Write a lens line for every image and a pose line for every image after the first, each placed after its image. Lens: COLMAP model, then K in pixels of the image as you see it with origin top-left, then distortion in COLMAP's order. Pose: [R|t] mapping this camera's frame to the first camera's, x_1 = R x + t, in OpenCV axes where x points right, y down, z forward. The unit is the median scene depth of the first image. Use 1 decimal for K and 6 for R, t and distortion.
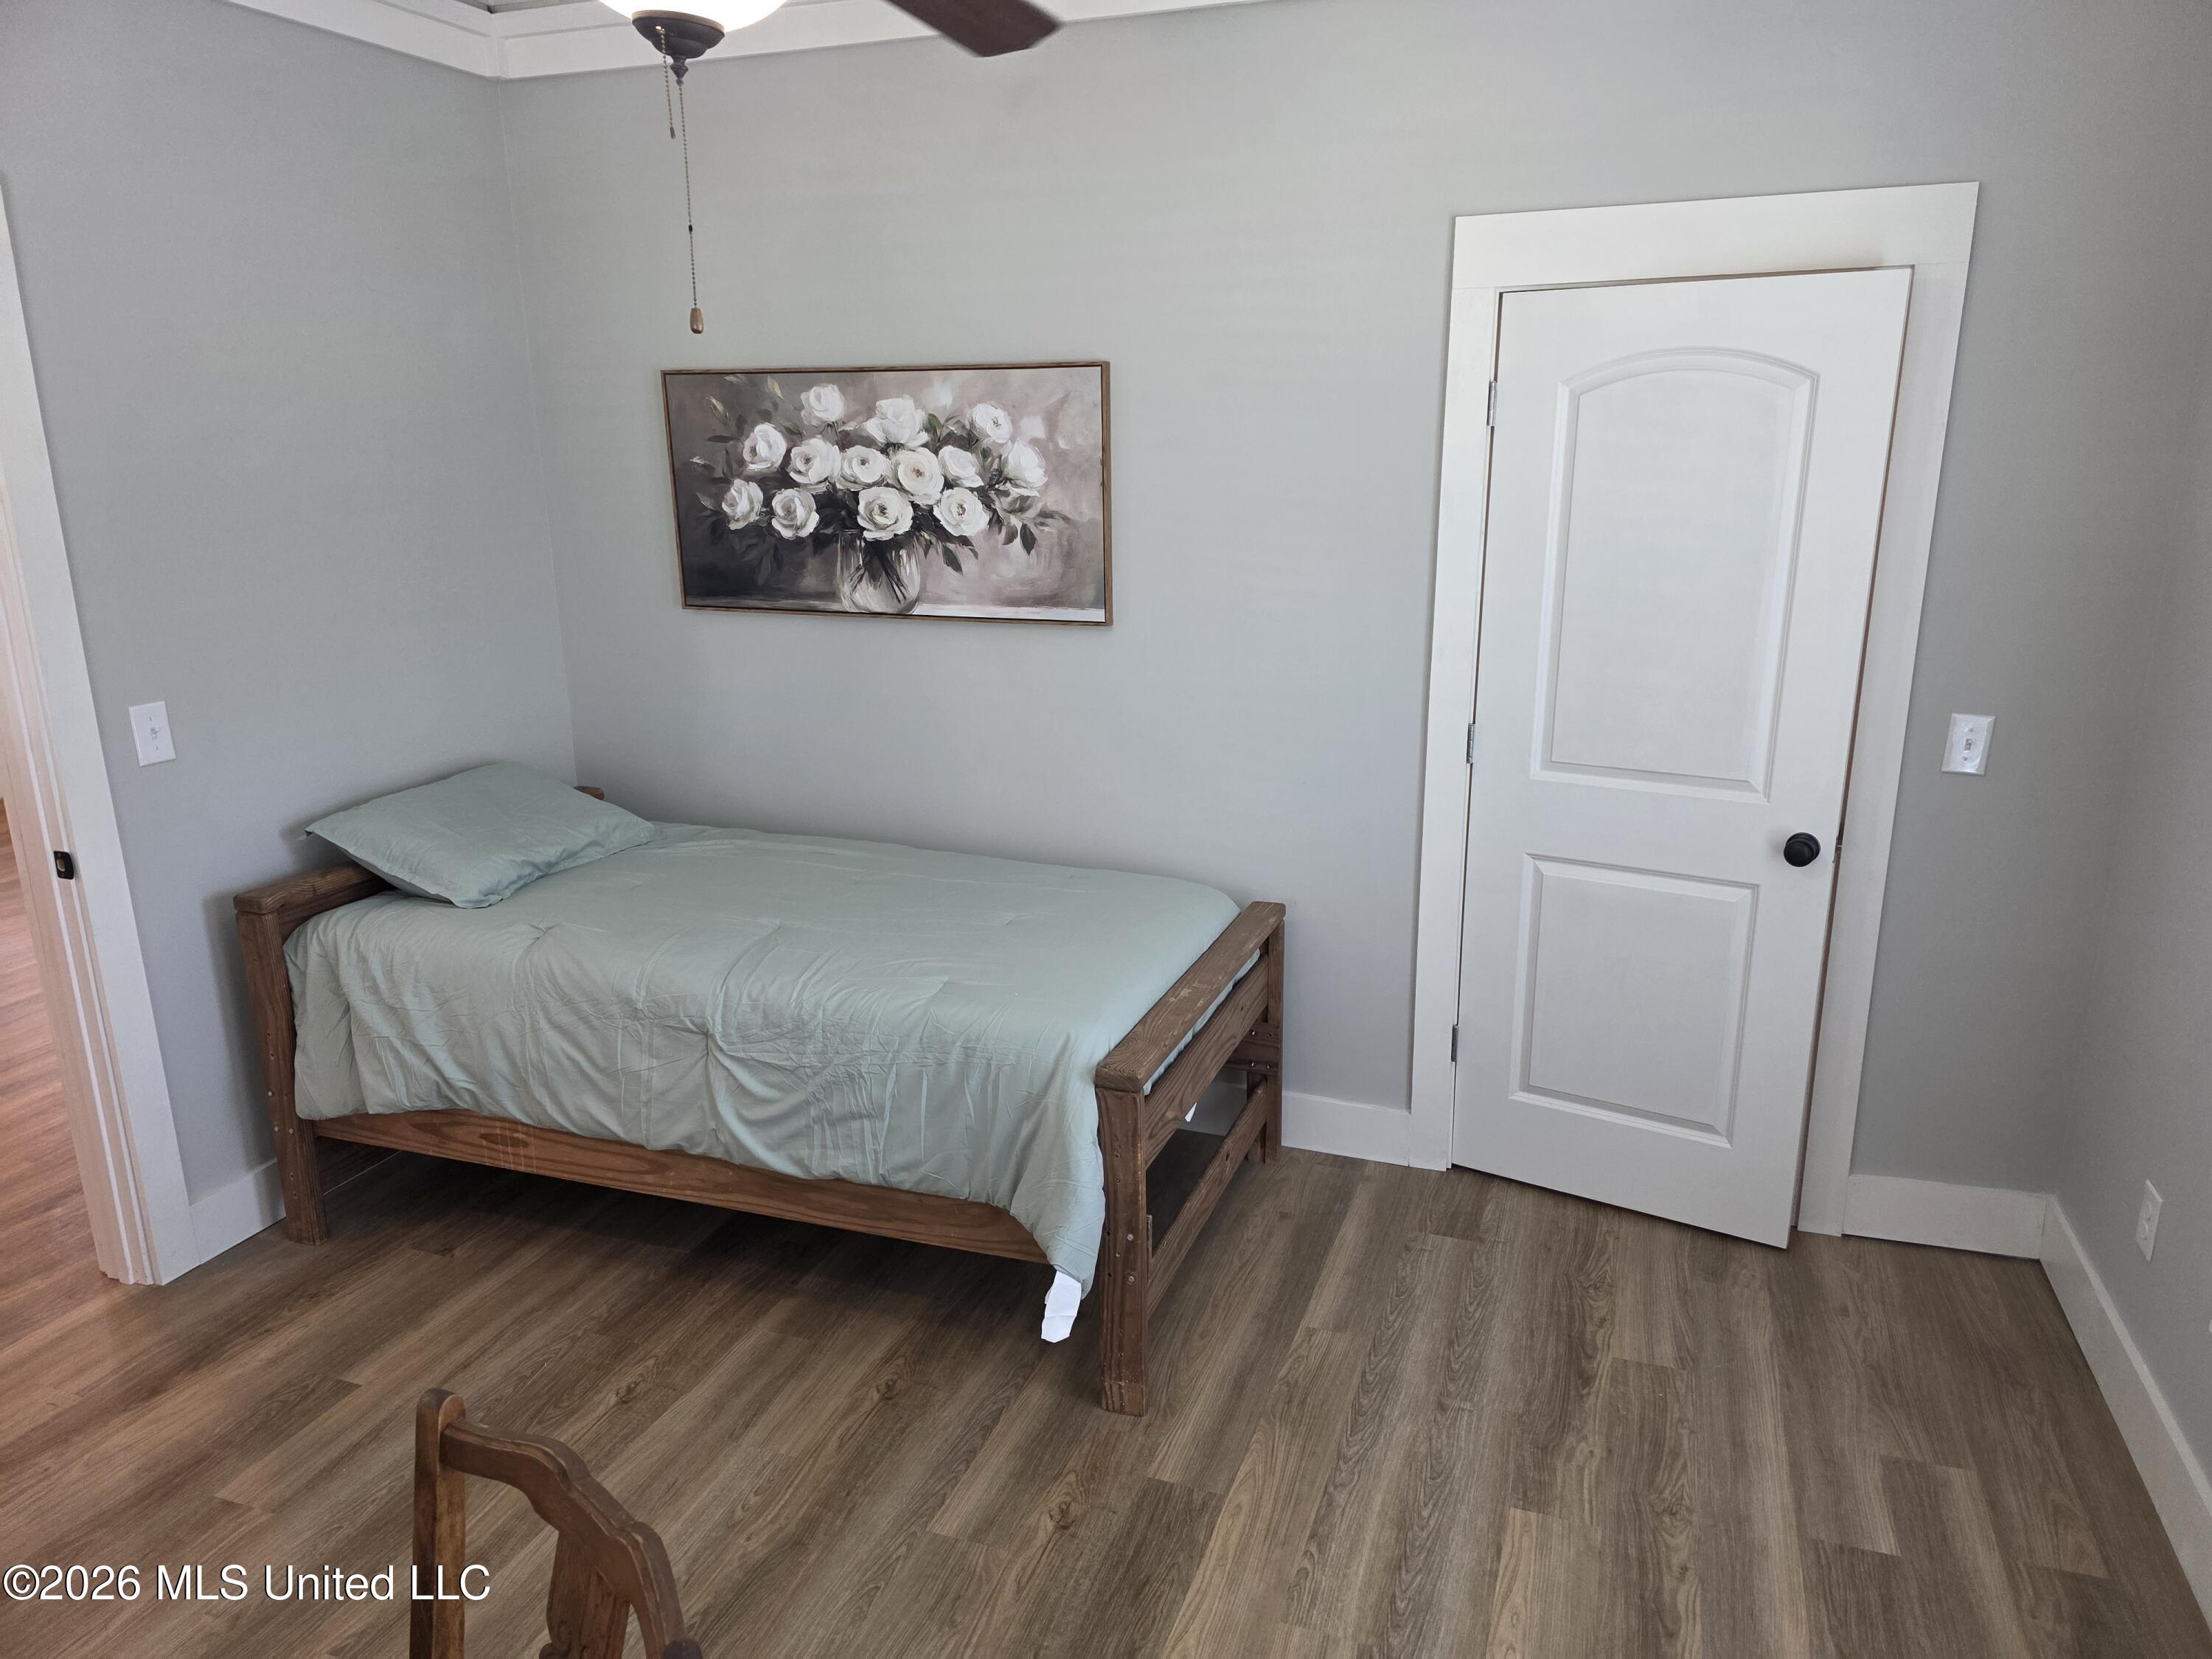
lens RADIAL K [[1471.7, 0, 1123.6], [0, 1471.7, 830.2], [0, 0, 1]] dist [0.088883, -0.091925]
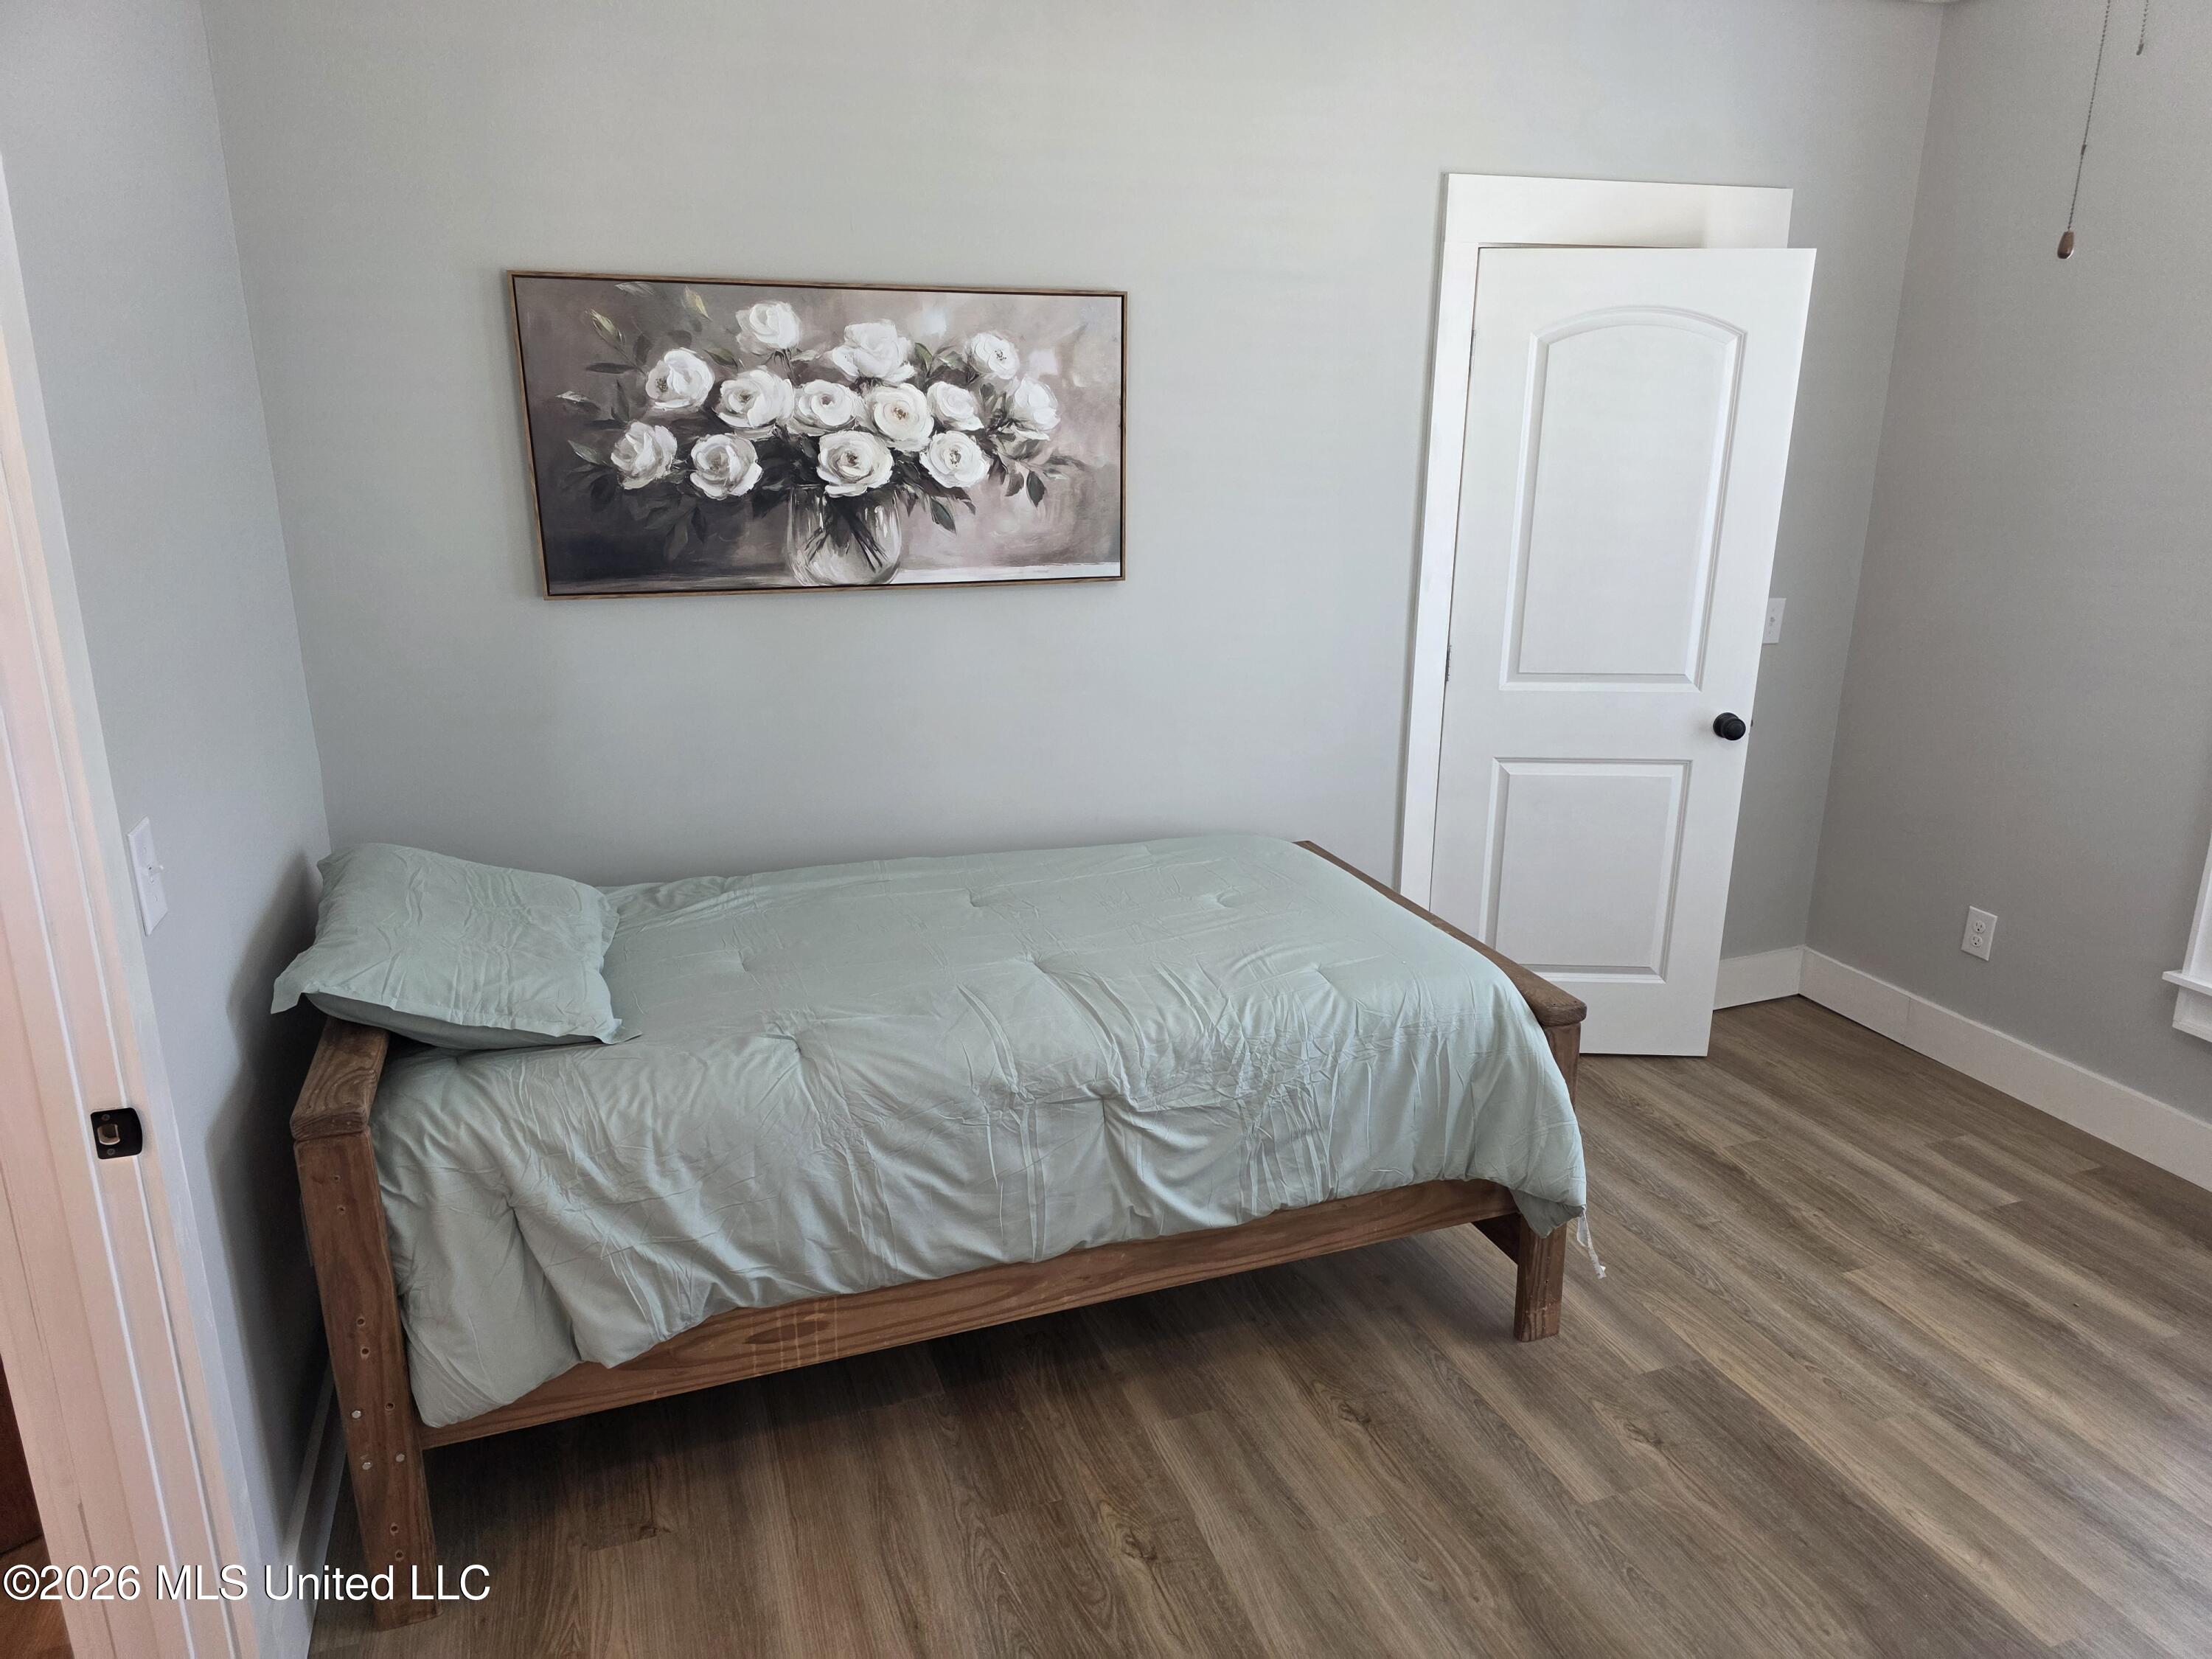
lens RADIAL K [[1488.8, 0, 1111.7], [0, 1488.8, 810.8], [0, 0, 1]] dist [0.090149, -0.097282]
pose [[0.770035, -0.164168, 0.616519, -0.613373], [0.150594, 0.985792, 0.074406, -0.065615], [-0.619974, 0.035548, 0.783817, 0.271809]]
